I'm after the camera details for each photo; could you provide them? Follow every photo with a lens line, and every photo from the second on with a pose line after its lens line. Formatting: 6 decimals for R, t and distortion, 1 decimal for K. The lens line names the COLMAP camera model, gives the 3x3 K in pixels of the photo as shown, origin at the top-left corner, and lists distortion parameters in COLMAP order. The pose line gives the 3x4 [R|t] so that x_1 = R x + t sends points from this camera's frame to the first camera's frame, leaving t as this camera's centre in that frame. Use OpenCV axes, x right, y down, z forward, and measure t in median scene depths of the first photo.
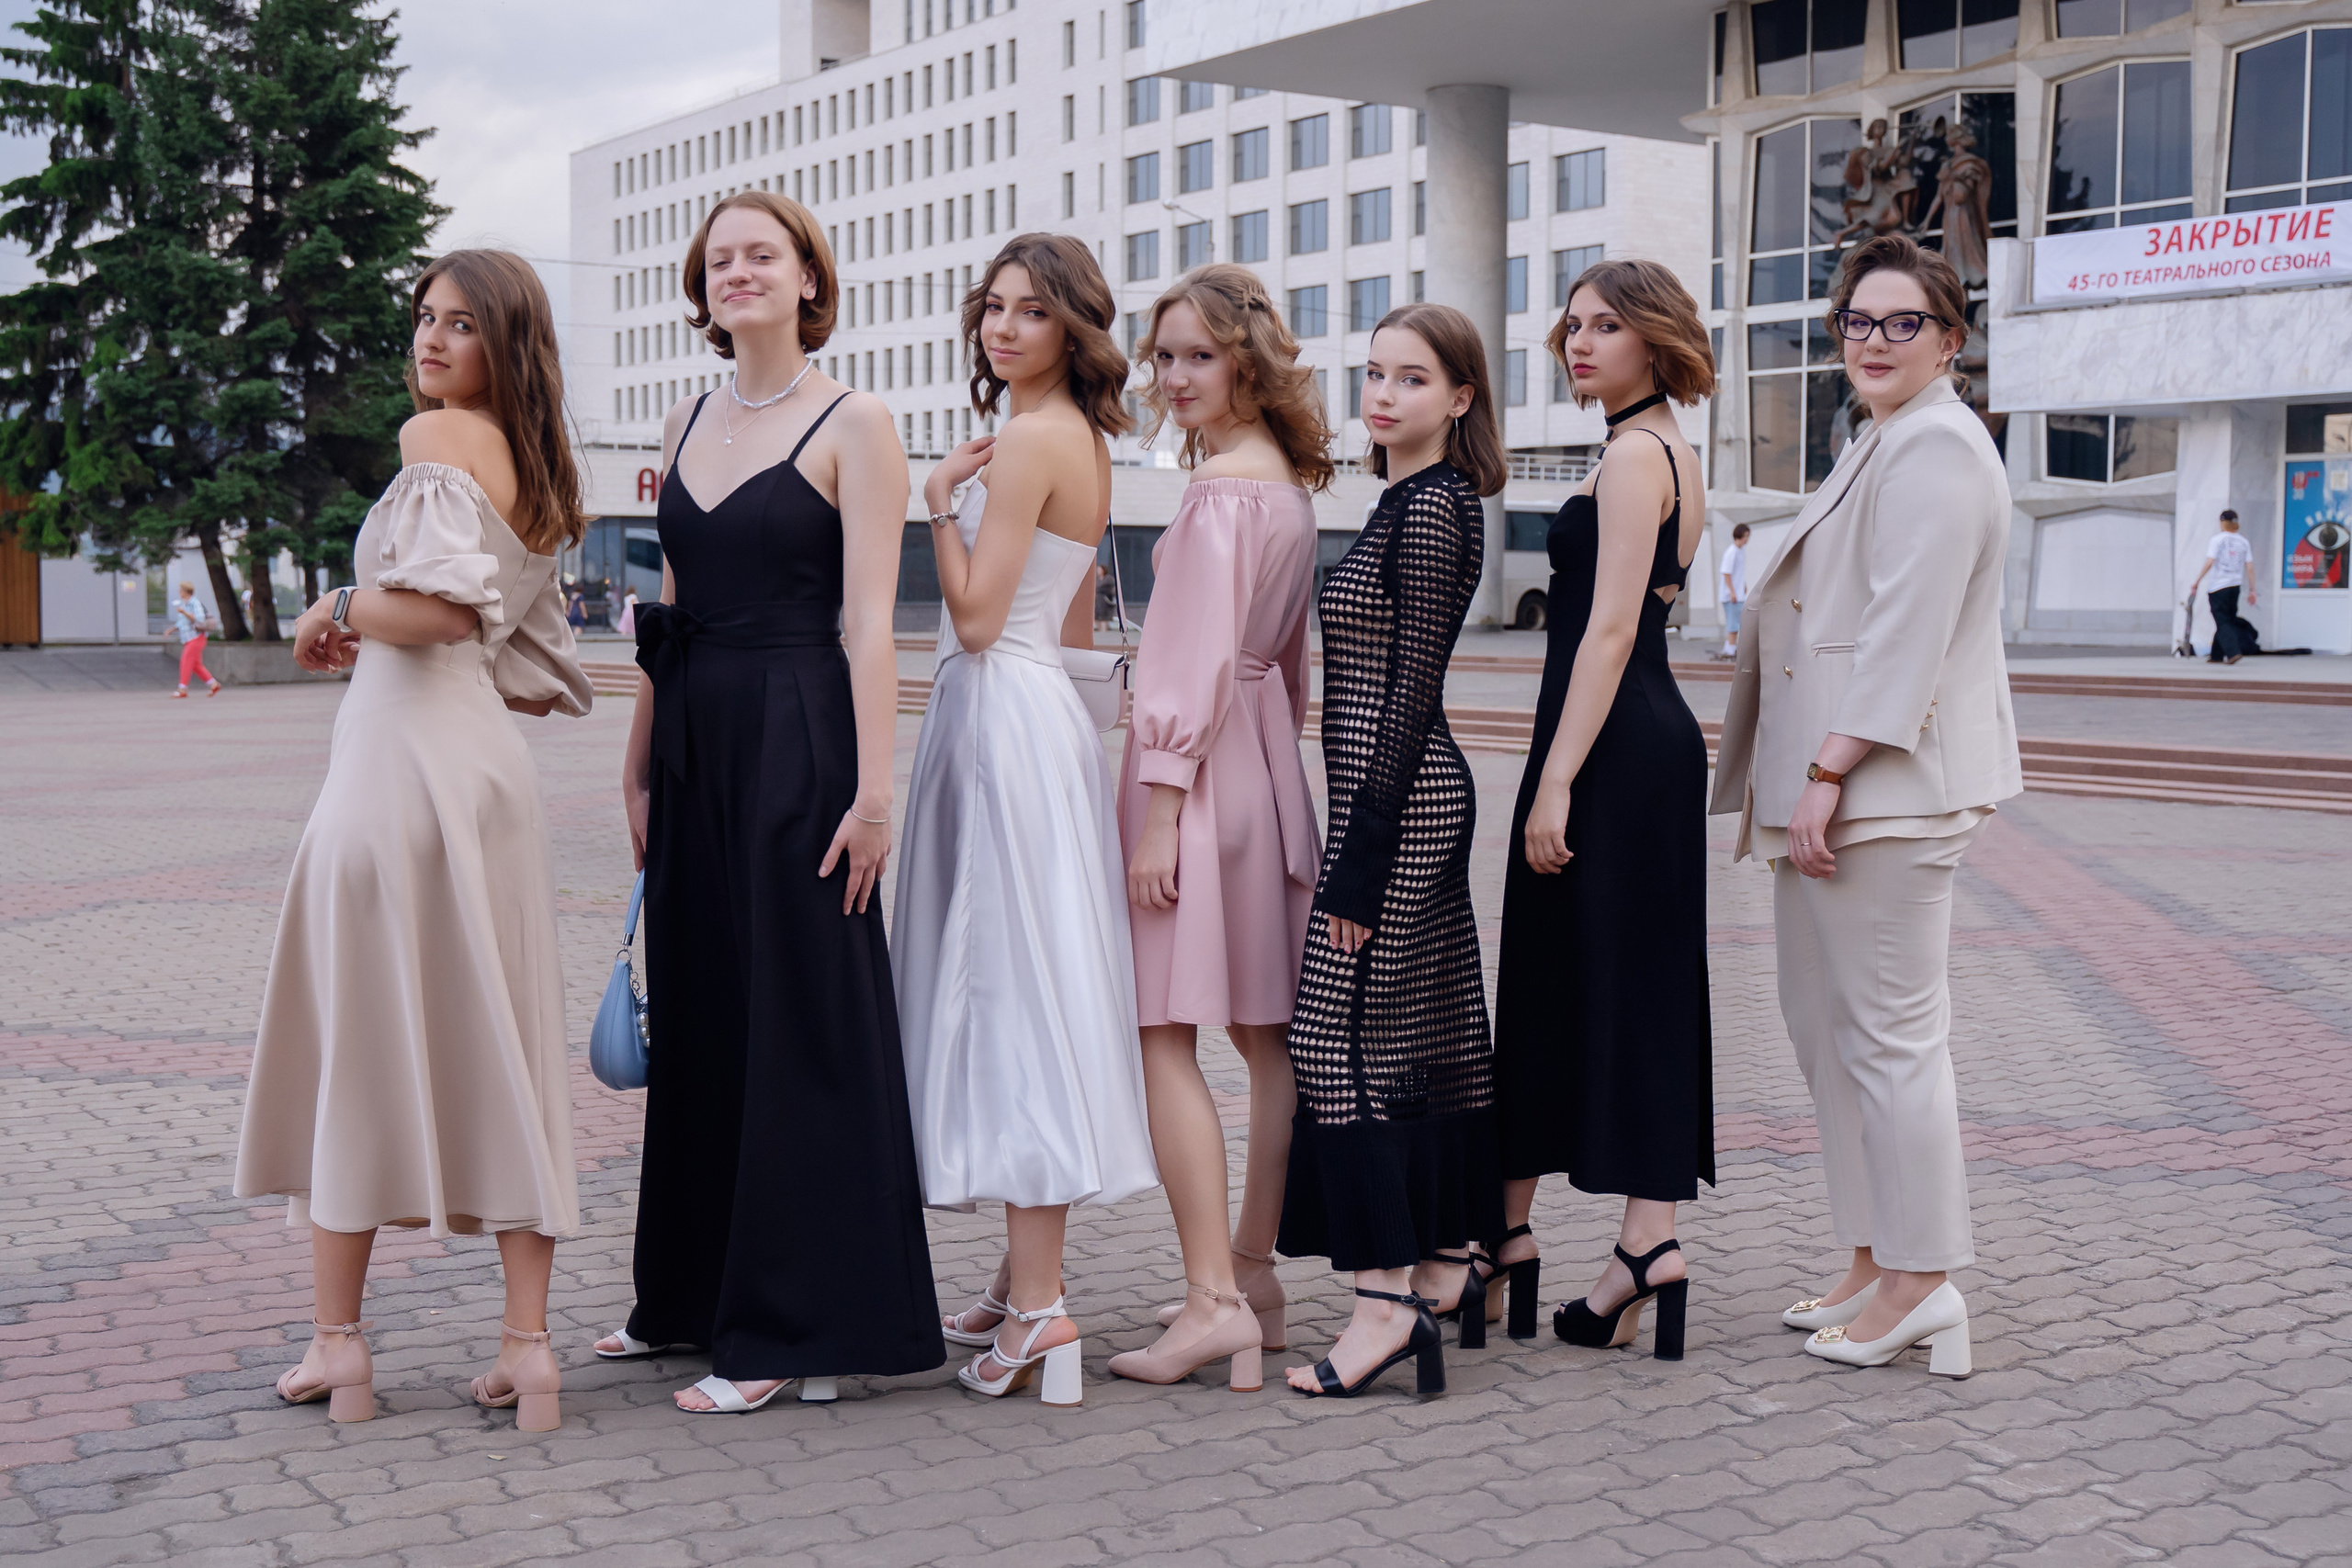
lens RADIAL K [[2815.6, 0, 1041.5], [0, 2815.6, 810.9], [0, 0, 1]] dist [-0.071723, 0.043909]
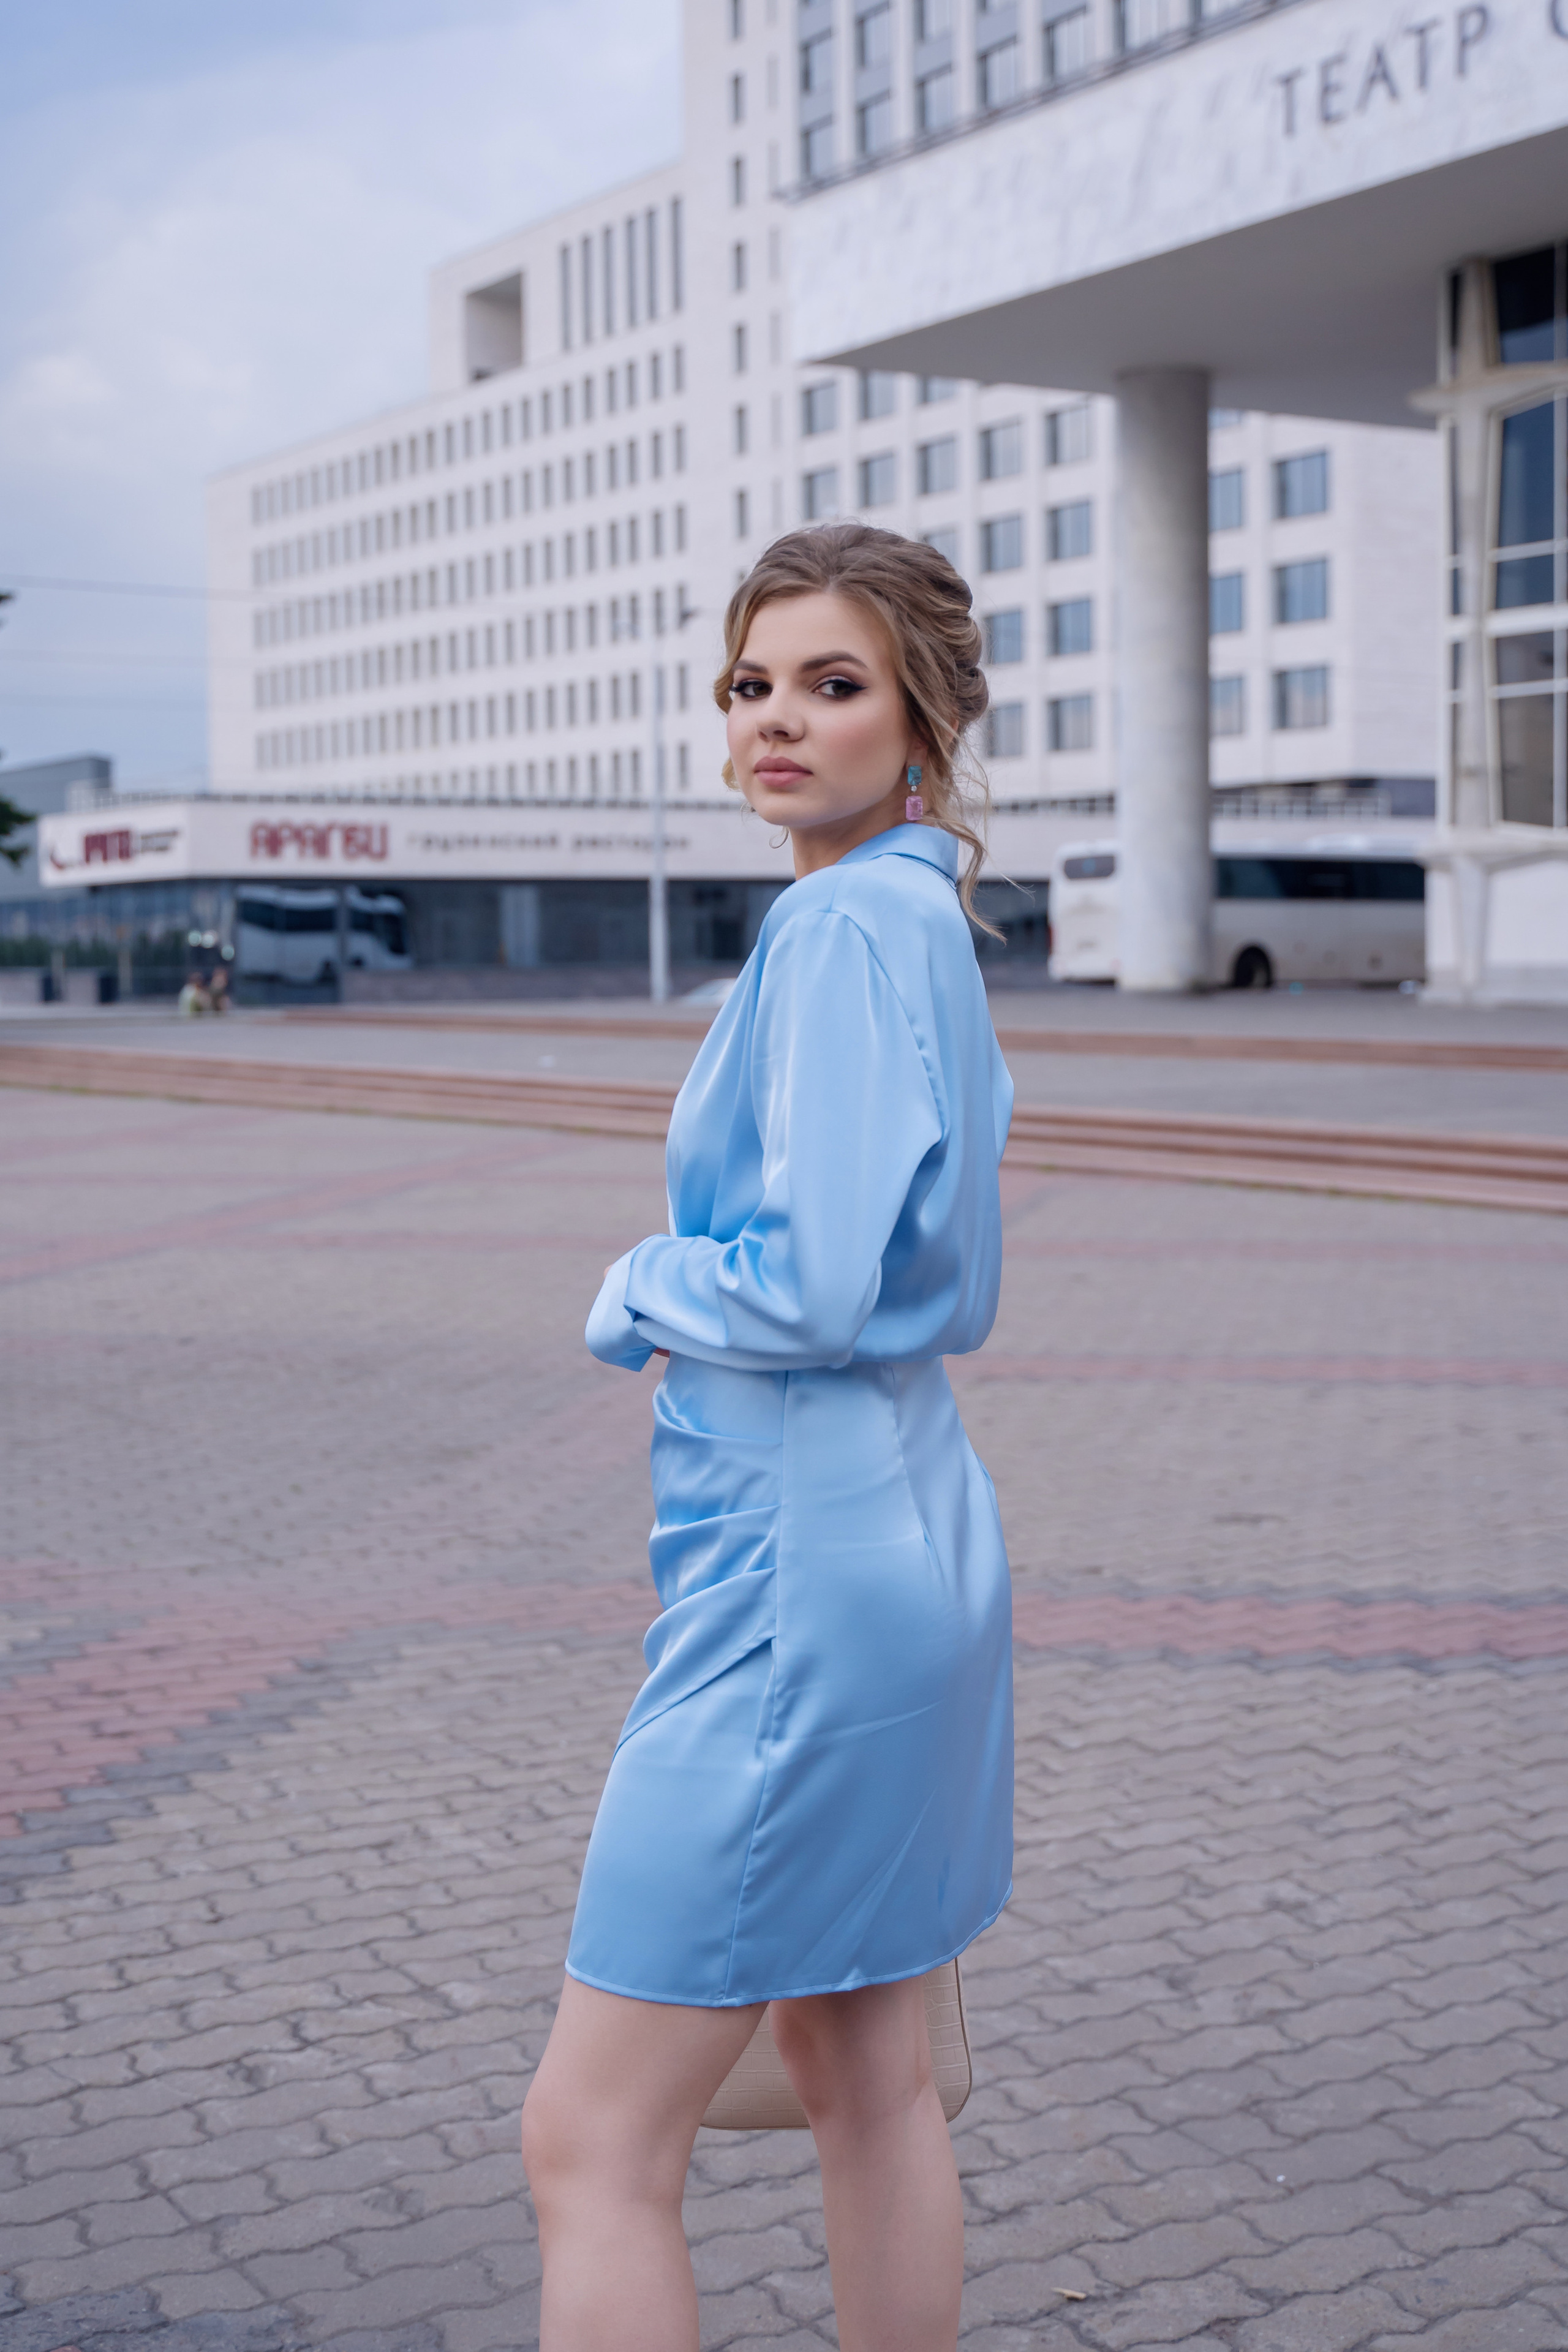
lens RADIAL K [[2996.9, 0, 703.4], [0, 2996.9, 1073.6], [0, 0, 1]] dist [0.013516, 0.032942]
pose [[0.999817, -0.014169, -0.012824, 0.021783], [0.013719, 0.999310, -0.034515, -0.011701], [0.013304, 0.034333, 0.999322, 0.086354]]
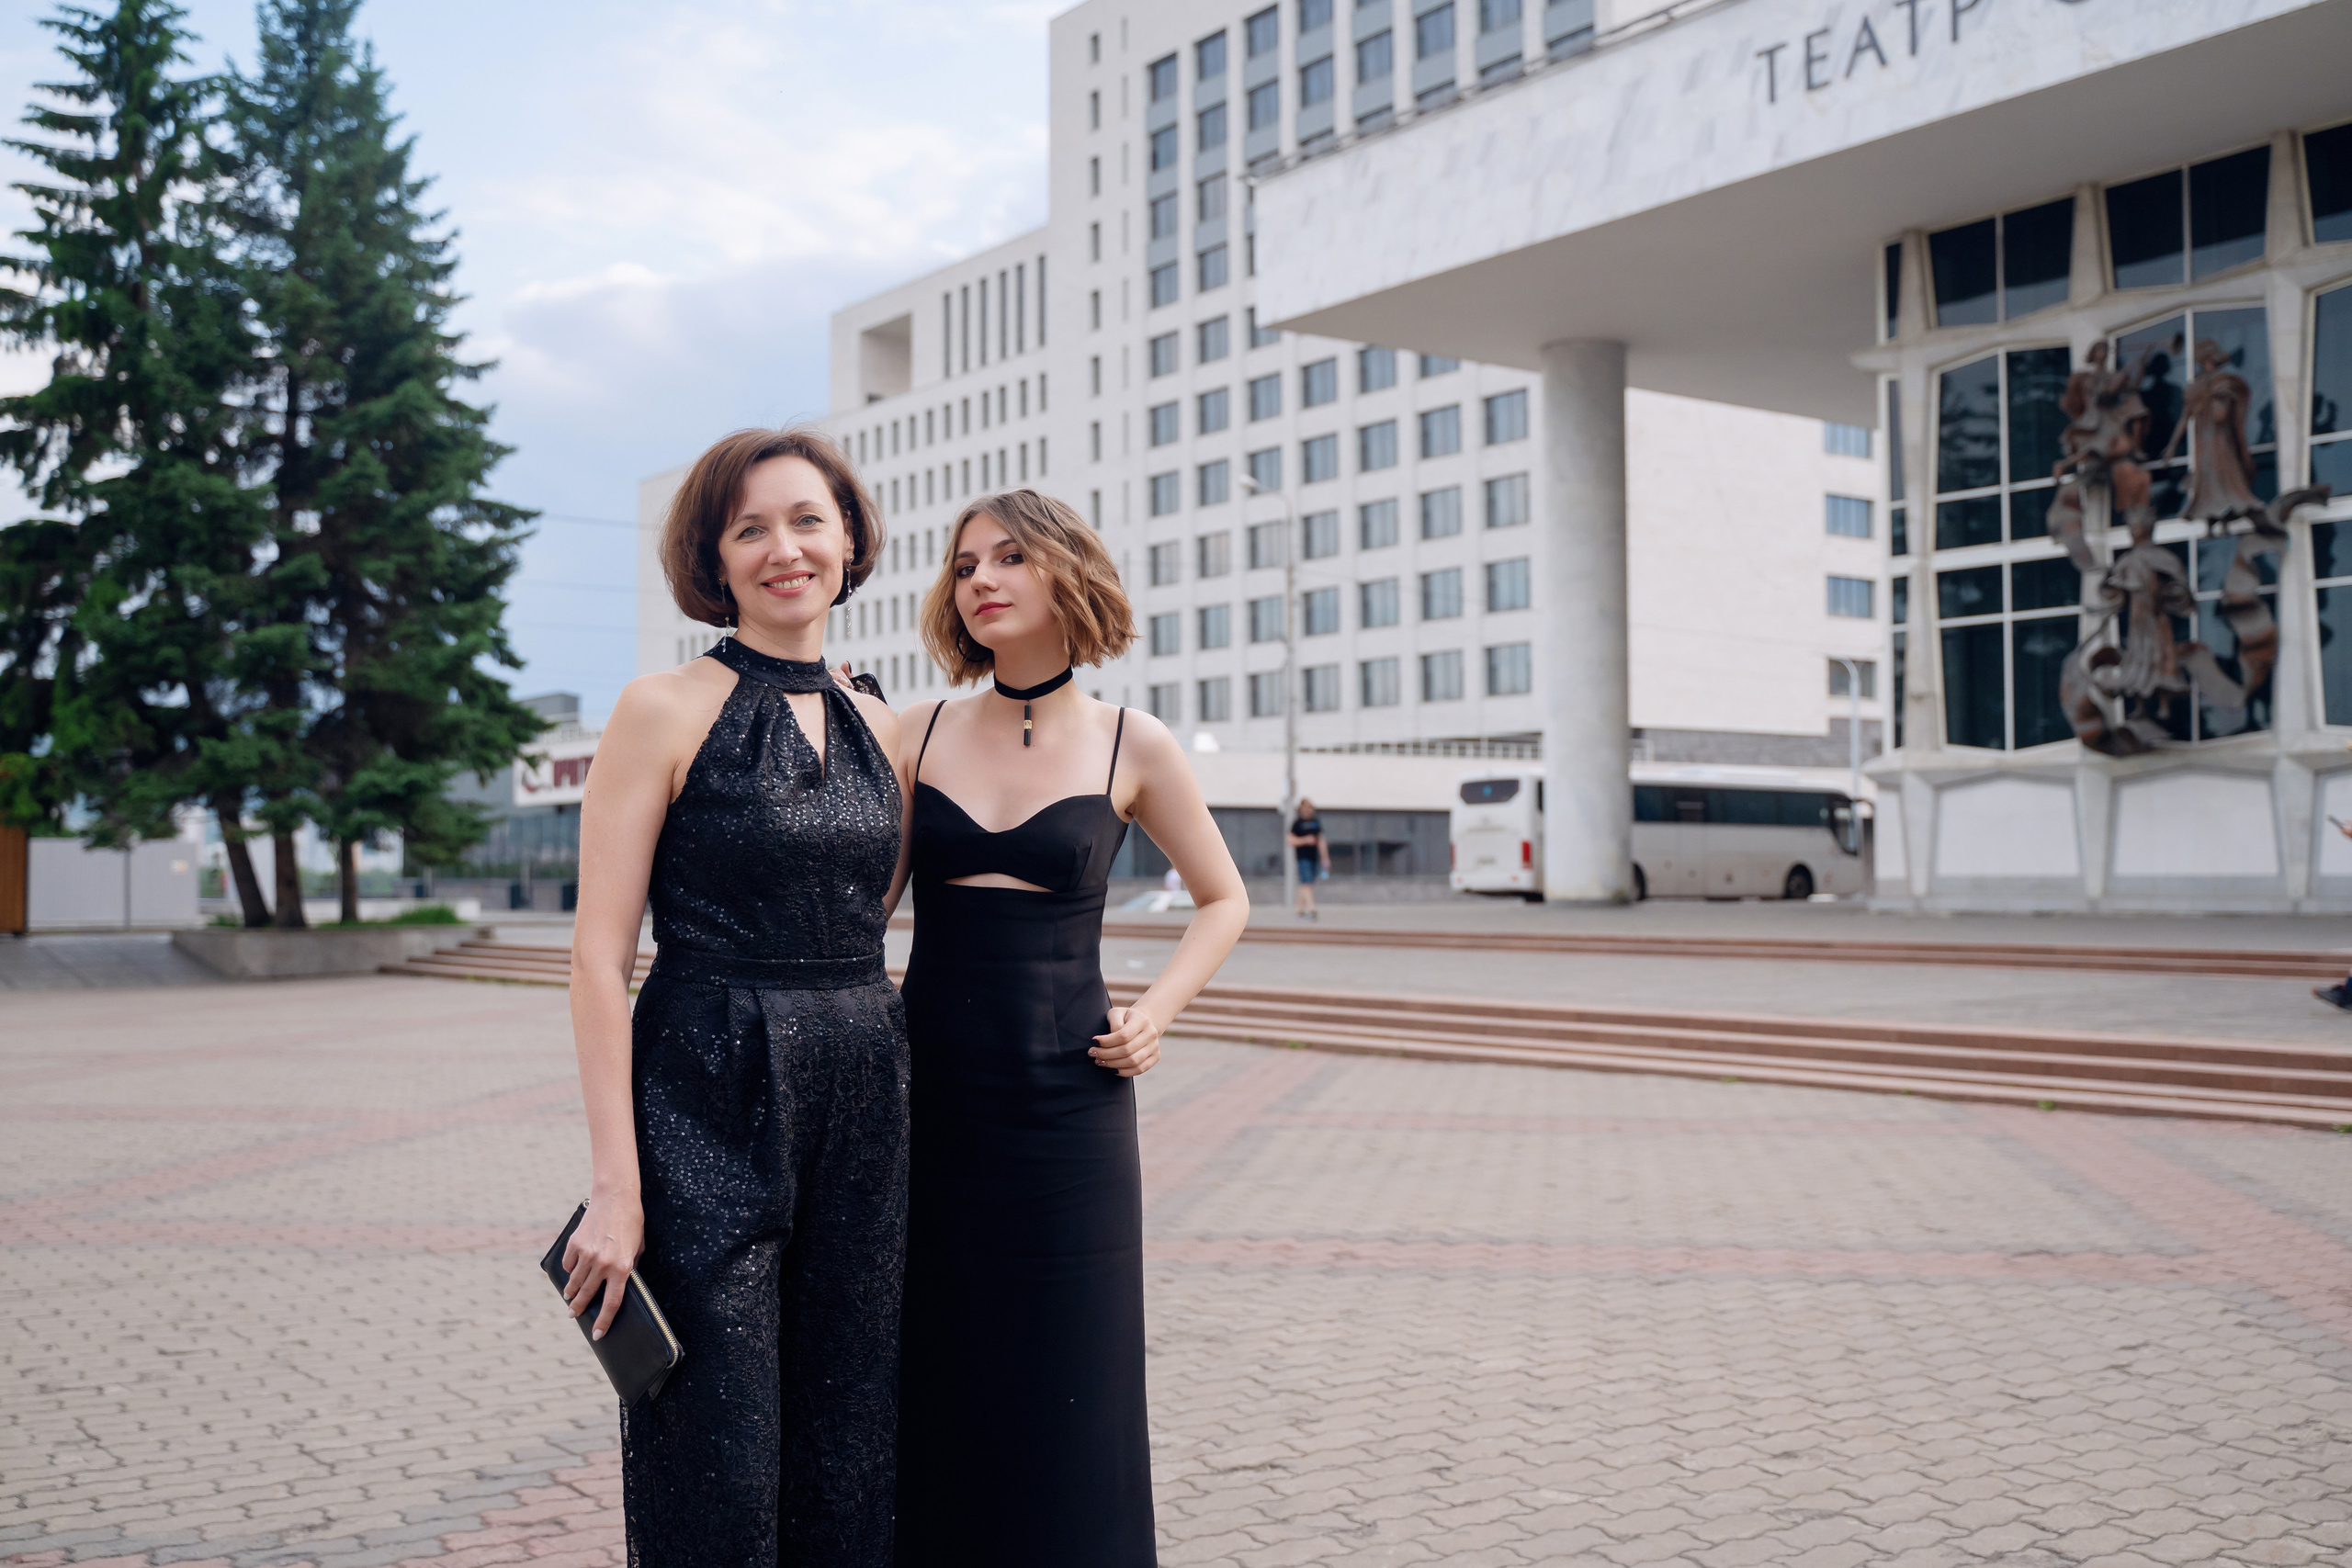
lens RADIAL K [[2363.5, 0, 1180.4], [0, 2363.5, 786.4], [0, 0, 1]] dist [-0.049500, 0.094569]
pose [[0.998016, -0.004943, 0.062759, -0.047588], [0.011987, 0.993596, -0.112353, -0.019335], [-0.061802, 0.112882, 0.991684, 0.259862]]
